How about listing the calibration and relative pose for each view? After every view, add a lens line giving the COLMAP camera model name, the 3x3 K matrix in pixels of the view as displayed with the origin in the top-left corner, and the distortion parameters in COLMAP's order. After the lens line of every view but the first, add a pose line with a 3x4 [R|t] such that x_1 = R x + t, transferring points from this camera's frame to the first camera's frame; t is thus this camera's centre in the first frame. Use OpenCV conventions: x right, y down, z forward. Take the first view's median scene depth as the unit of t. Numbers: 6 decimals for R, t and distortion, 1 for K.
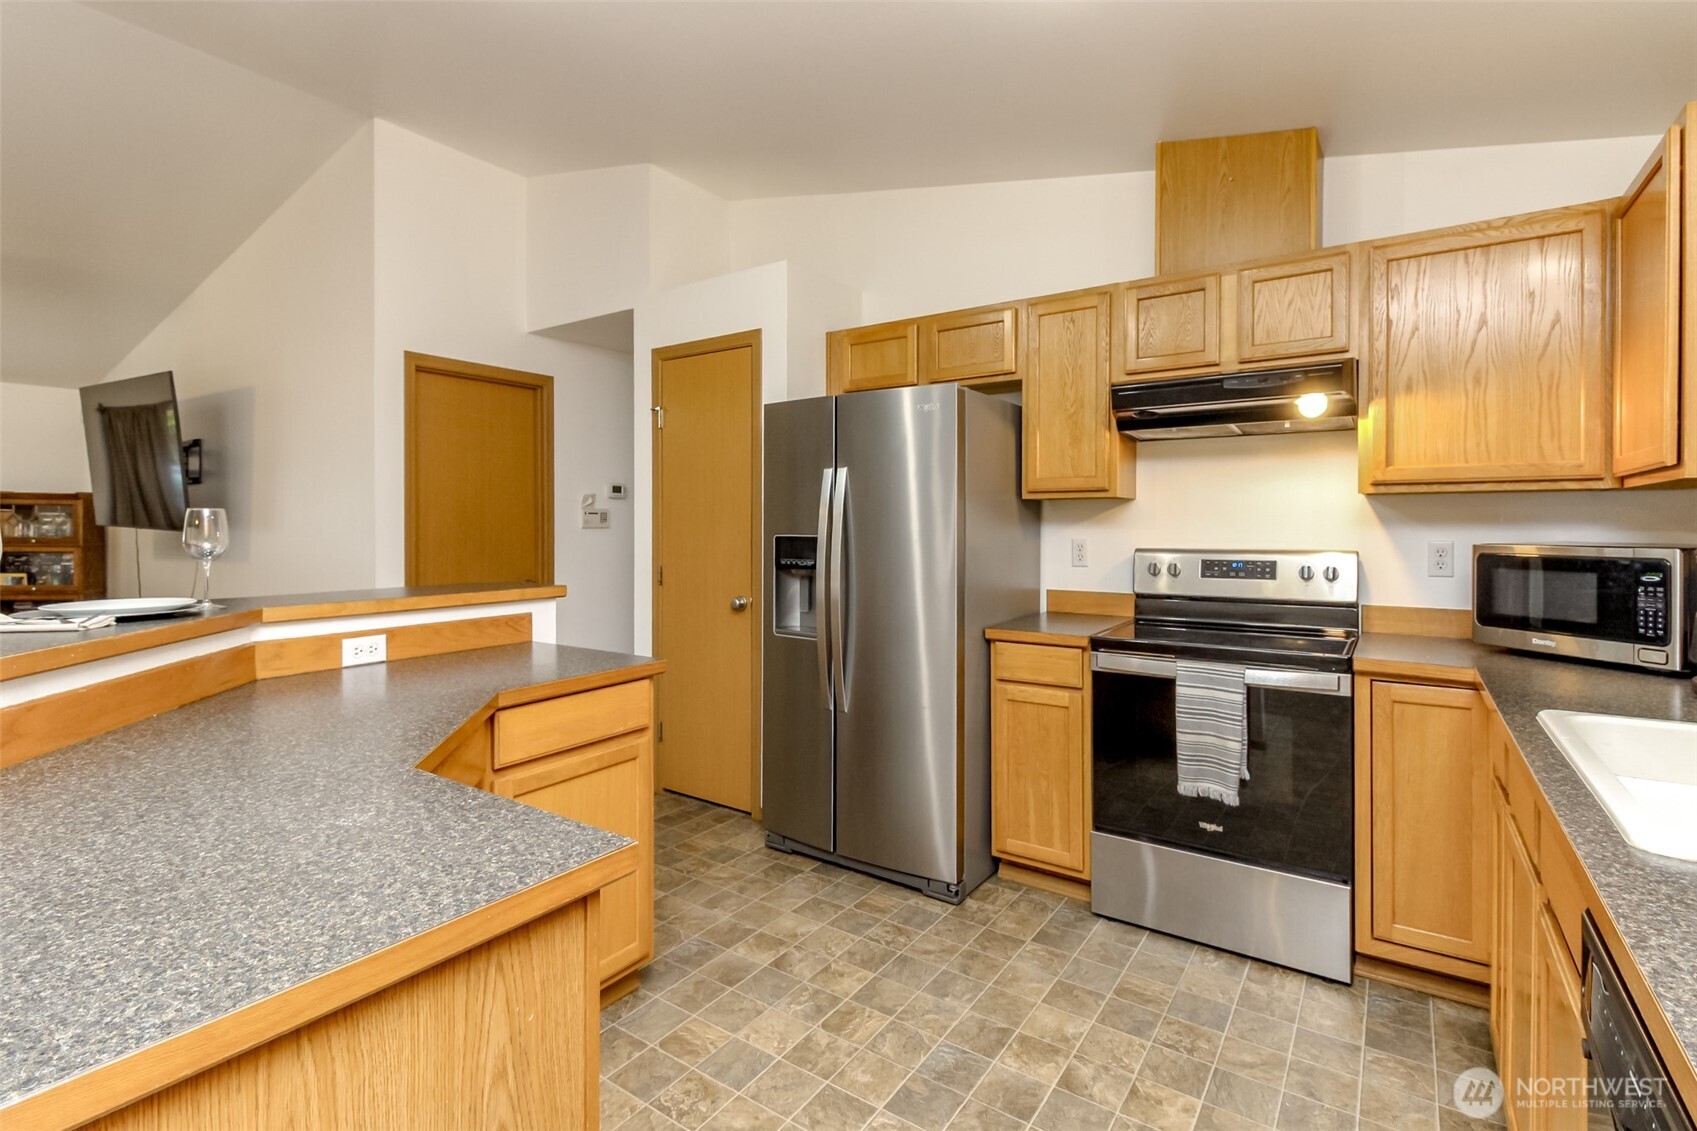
lens RADIAL K [[801.3, 0, 854.9], [0, 801.3, 532.9], [0, 0, 1]] dist [0.003885, -0.000004]
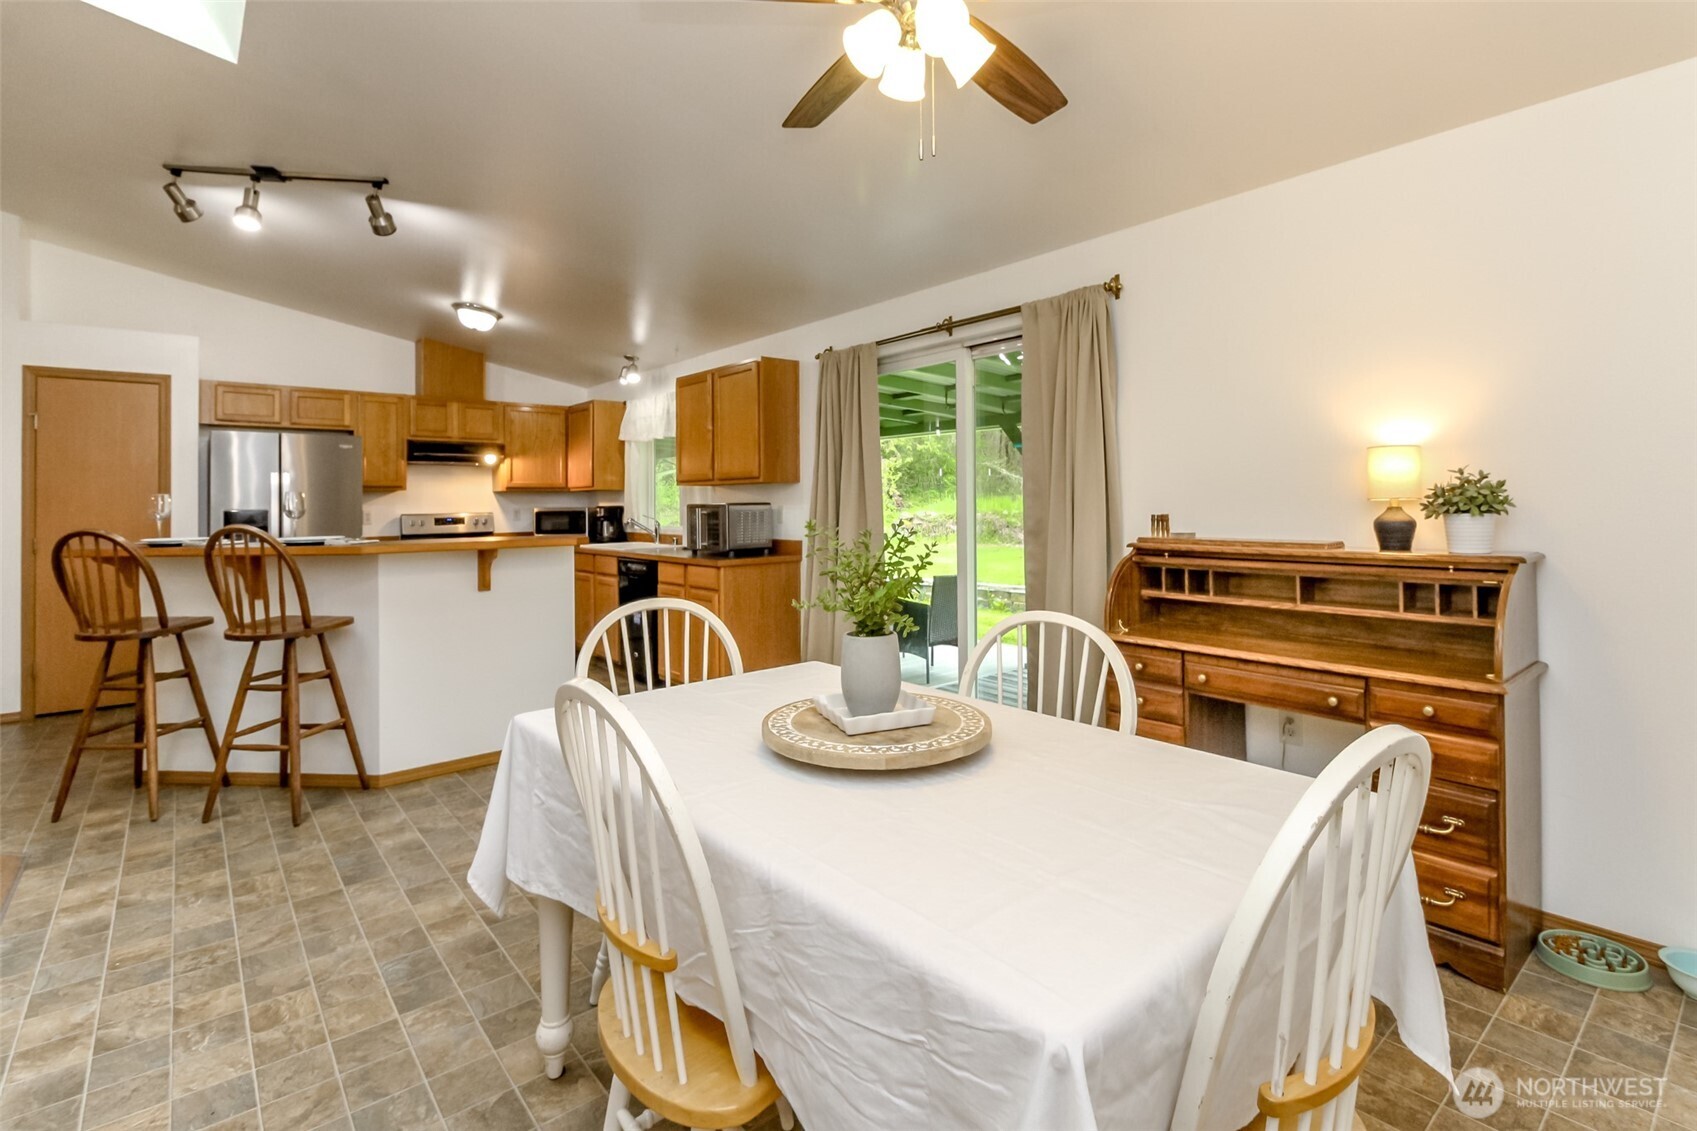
lens RADIAL K [[795.0, 0, 846.3], [0, 795.0, 487.9], [0, 0, 1]] dist [-0.000313, -0.001527]
pose [[0.245275, 0.013531, 0.969359, -1.650657], [0.020839, 0.999598, -0.019226, 0.017351], [-0.969230, 0.024917, 0.244894, -0.786846]]
